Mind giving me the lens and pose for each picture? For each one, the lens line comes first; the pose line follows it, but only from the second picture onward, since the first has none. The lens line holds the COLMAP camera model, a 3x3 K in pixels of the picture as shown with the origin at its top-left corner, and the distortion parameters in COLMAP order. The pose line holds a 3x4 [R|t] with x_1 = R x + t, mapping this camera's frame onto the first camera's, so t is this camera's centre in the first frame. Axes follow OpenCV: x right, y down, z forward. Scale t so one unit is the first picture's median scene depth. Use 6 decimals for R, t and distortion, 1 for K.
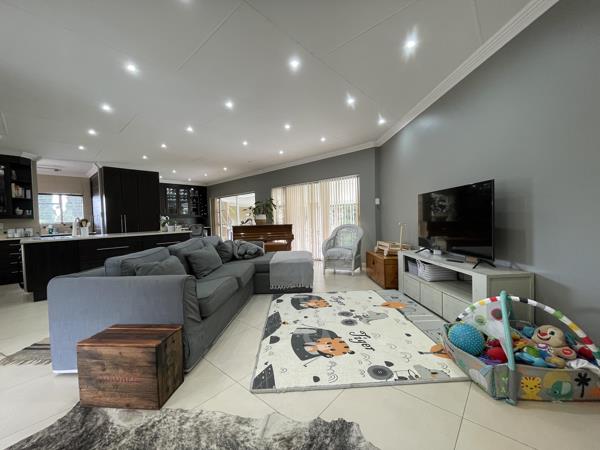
lens RADIAL K [[239.3, 0, 300.0], [0, 239.3, 225.0], [0, 0, 1]] dist [-0.001900, -0.000393]
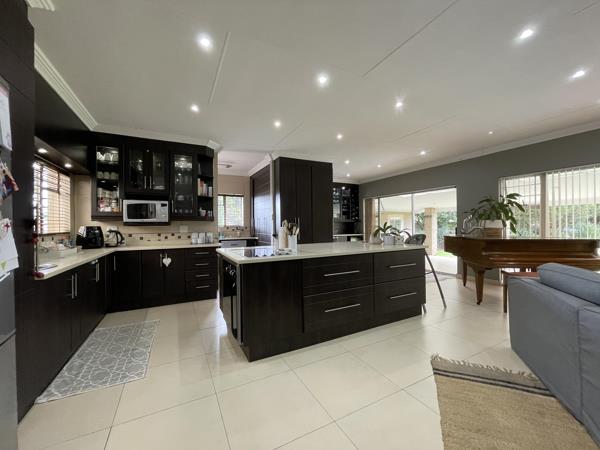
lens RADIAL K [[239.3, 0, 300.0], [0, 239.3, 225.0], [0, 0, 1]] dist [-0.001900, -0.000393]
pose [[0.935474, 0.020983, -0.352772, -0.531319], [-0.028486, 0.999465, -0.016091, -0.008112], [0.352246, 0.025102, 0.935571, 0.319619]]
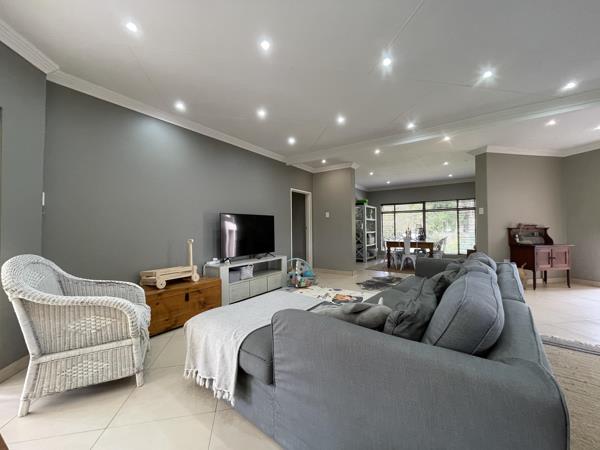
lens RADIAL K [[239.3, 0, 300.0], [0, 239.3, 225.0], [0, 0, 1]] dist [-0.001900, -0.000393]
pose [[-0.804987, 0.048286, 0.591324, -0.280718], [0.051499, 0.998608, -0.011436, -0.022793], [-0.591053, 0.021247, -0.806353, 1.025065]]
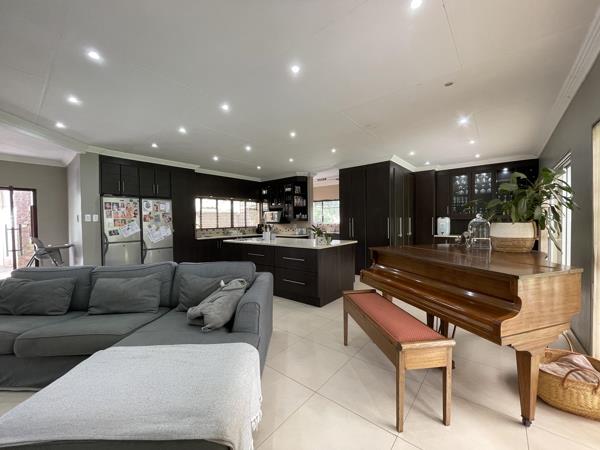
lens RADIAL K [[239.3, 0, 300.0], [0, 239.3, 225.0], [0, 0, 1]] dist [-0.001900, -0.000393]
pose [[0.027399, 0.046301, -0.998552, 0.200906], [-0.017529, 0.998795, 0.045832, -0.064084], [0.999471, 0.016248, 0.028177, 0.910710]]
